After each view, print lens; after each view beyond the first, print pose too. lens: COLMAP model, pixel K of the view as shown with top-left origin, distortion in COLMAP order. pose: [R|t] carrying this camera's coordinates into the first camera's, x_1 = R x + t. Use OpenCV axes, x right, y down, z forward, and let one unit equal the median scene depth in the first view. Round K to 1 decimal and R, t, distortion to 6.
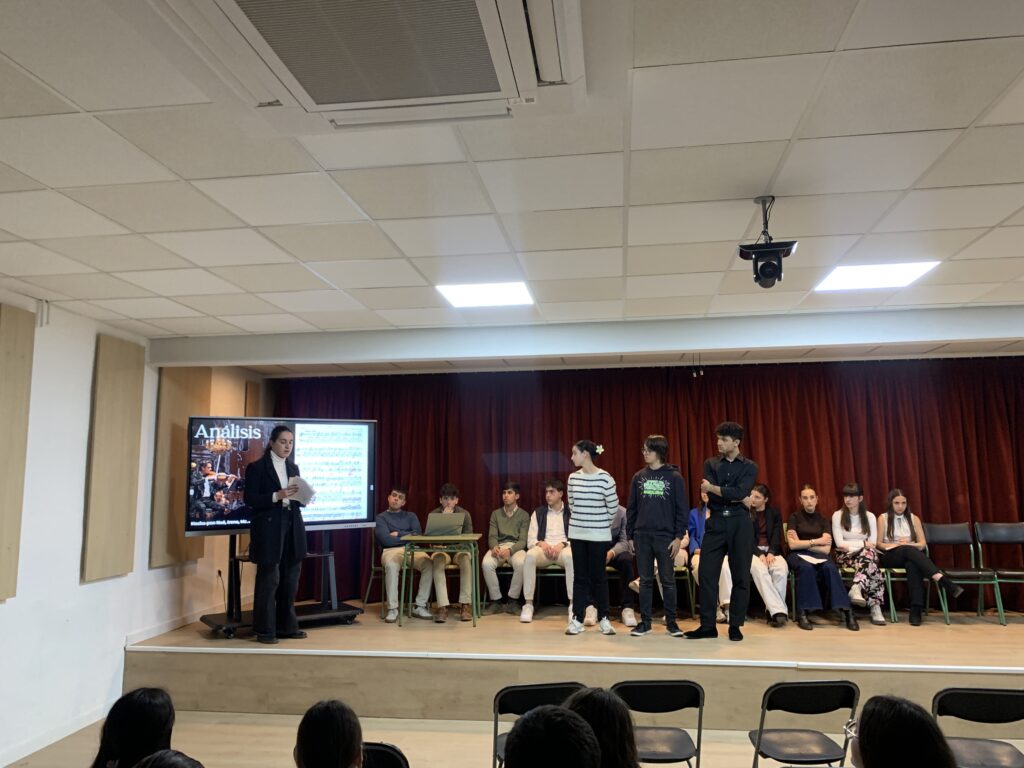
lens RADIAL K [[782.8, 0, 496.1], [0, 782.8, 378.6], [0, 0, 1]] dist [0.004829, -0.004940]
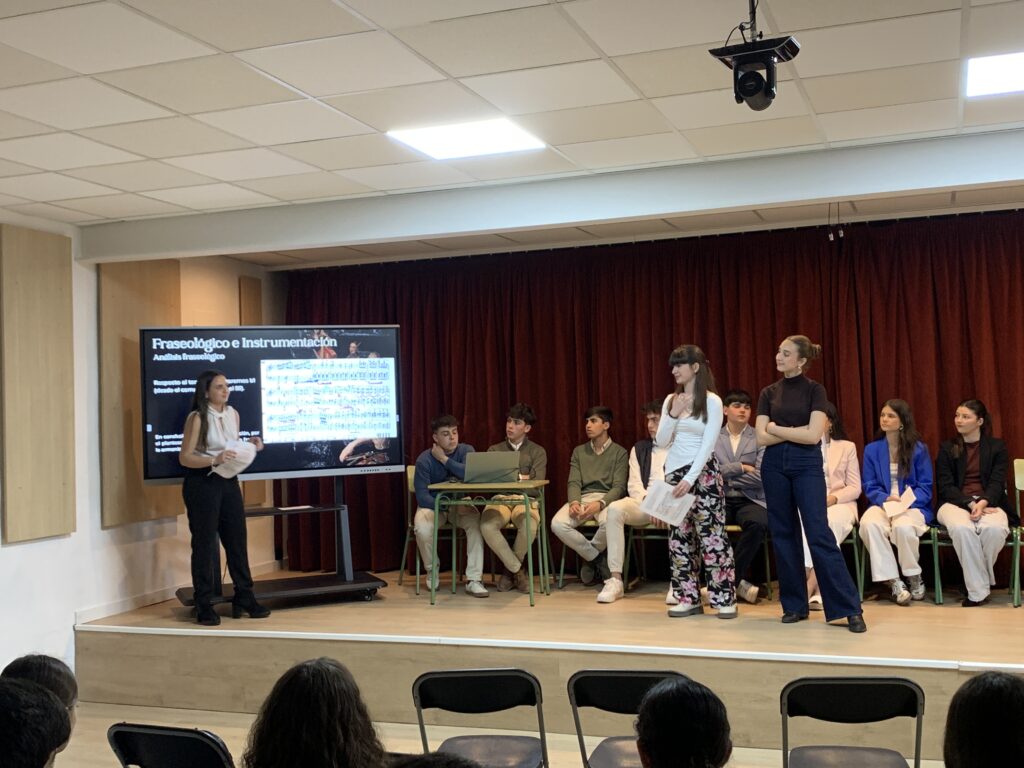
lens RADIAL K [[1158.6, 0, 512.0], [0, 1158.6, 384.0], [0, 0, 1]] dist [0.012523, -0.042732]
pose [[0.981363, -0.026404, -0.190341, 0.190637], [0.047012, 0.993405, 0.104582, 0.002564], [0.186324, -0.111581, 0.976132, -0.021457]]
